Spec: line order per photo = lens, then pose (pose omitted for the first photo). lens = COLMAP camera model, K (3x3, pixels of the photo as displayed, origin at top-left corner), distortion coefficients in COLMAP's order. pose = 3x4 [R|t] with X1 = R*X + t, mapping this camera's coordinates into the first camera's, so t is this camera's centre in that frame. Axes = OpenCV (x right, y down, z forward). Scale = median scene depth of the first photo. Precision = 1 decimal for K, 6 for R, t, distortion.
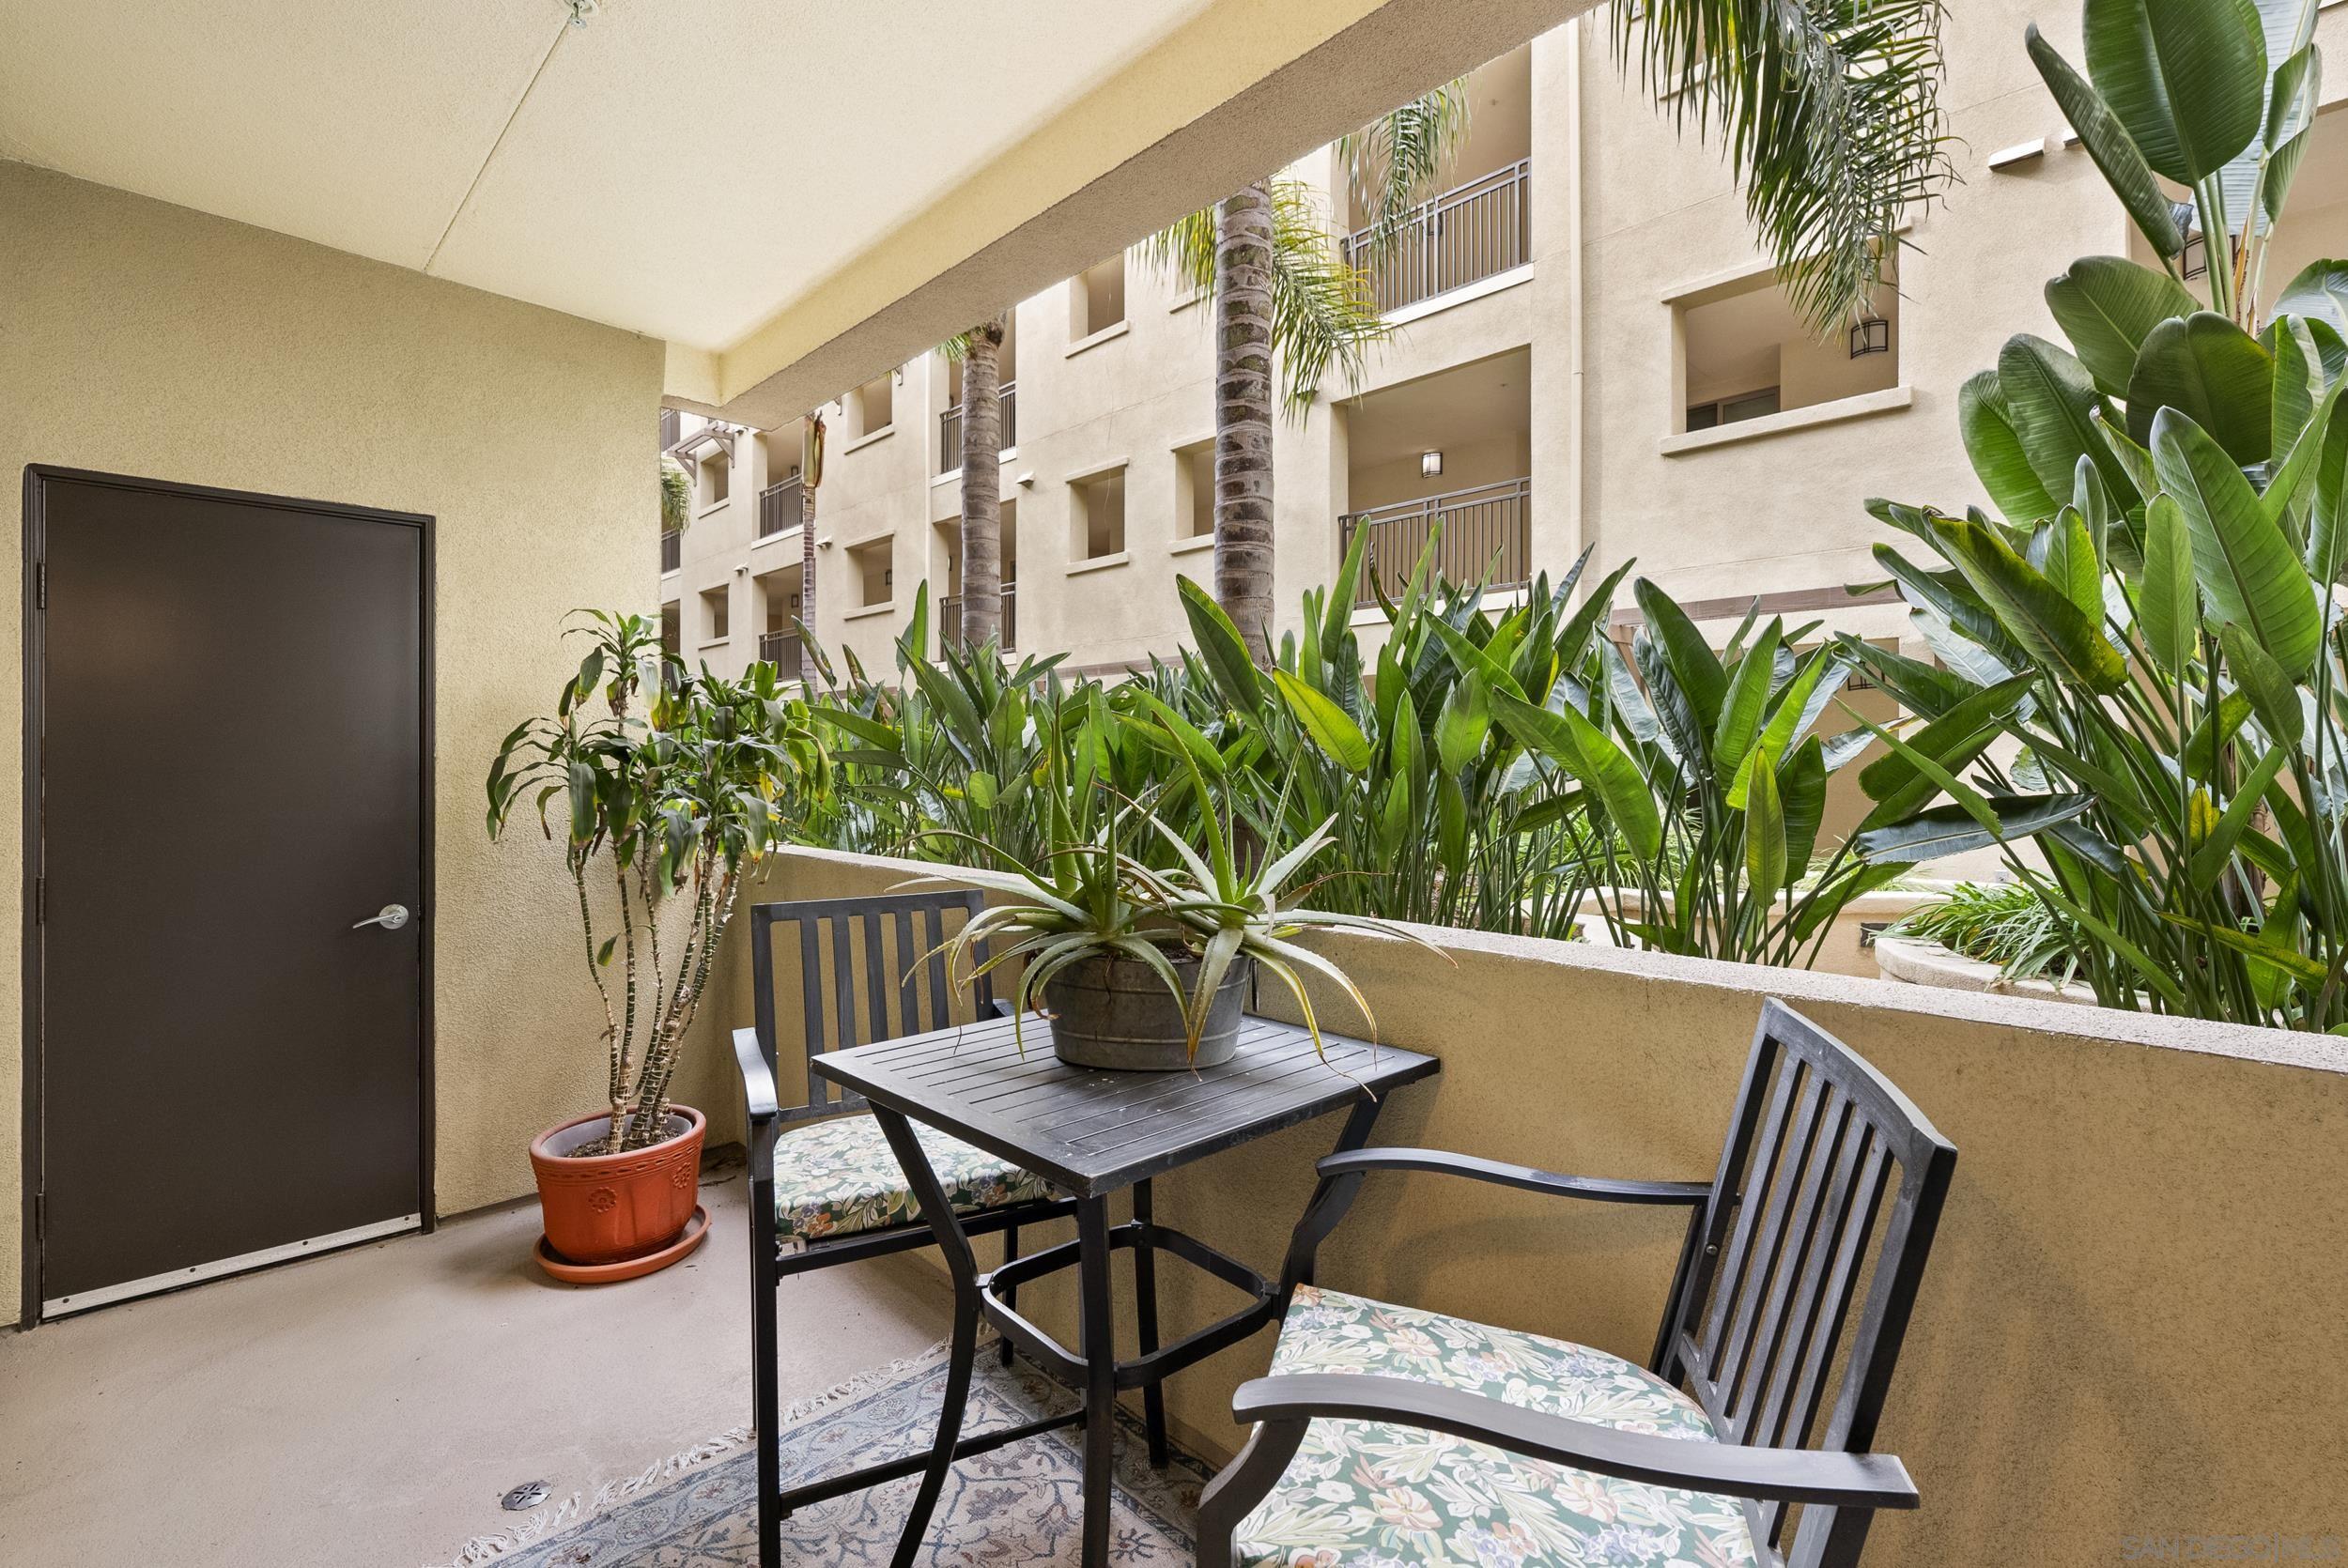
lens RADIAL K [[1074.8, 0, 1157.1], [0, 1074.8, 775.0], [0, 0, 1]] dist [-0.005614, 0.001688]
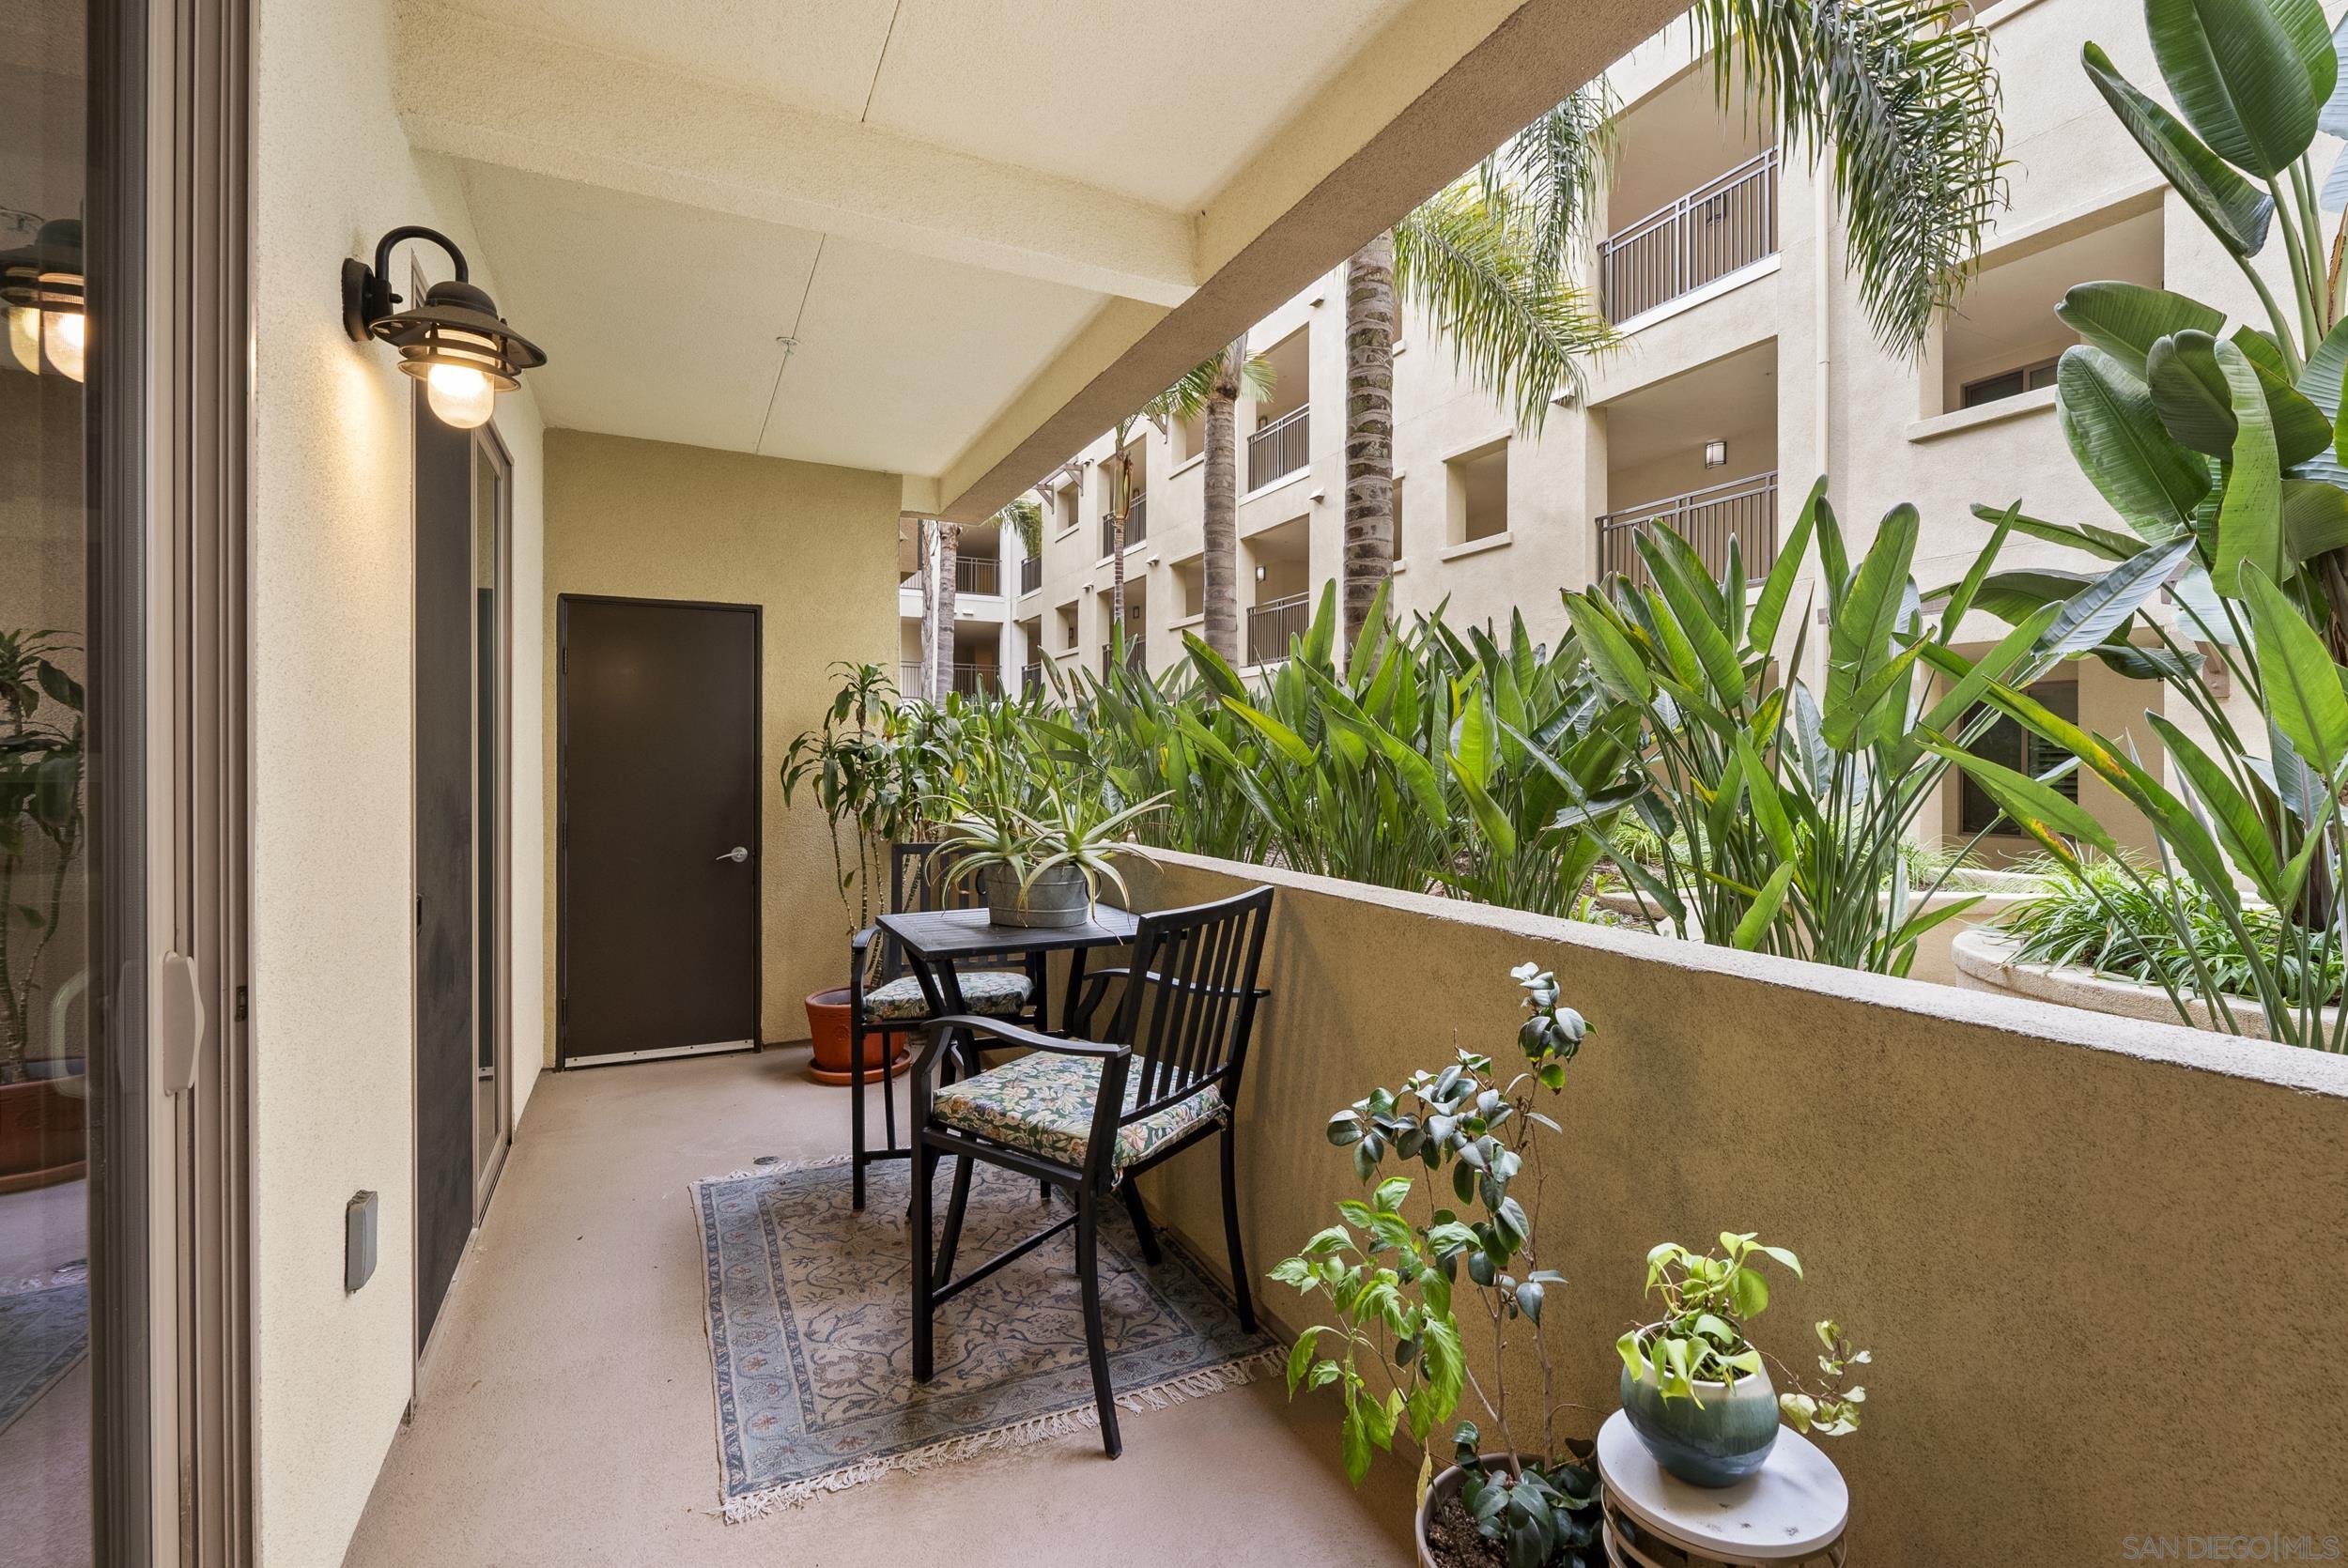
lens RADIAL K [[1074.8, 0, 1184.7], [0, 1074.8, 781.0], [0, 0, 1]] dist [-0.005614, 0.001688]
pose [[0.954354, 0.006446, -0.298608, 0.250066], [-0.004104, 0.999956, 0.008471, 0.002677], [0.298650, -0.006859, 0.954338, -0.209187]]
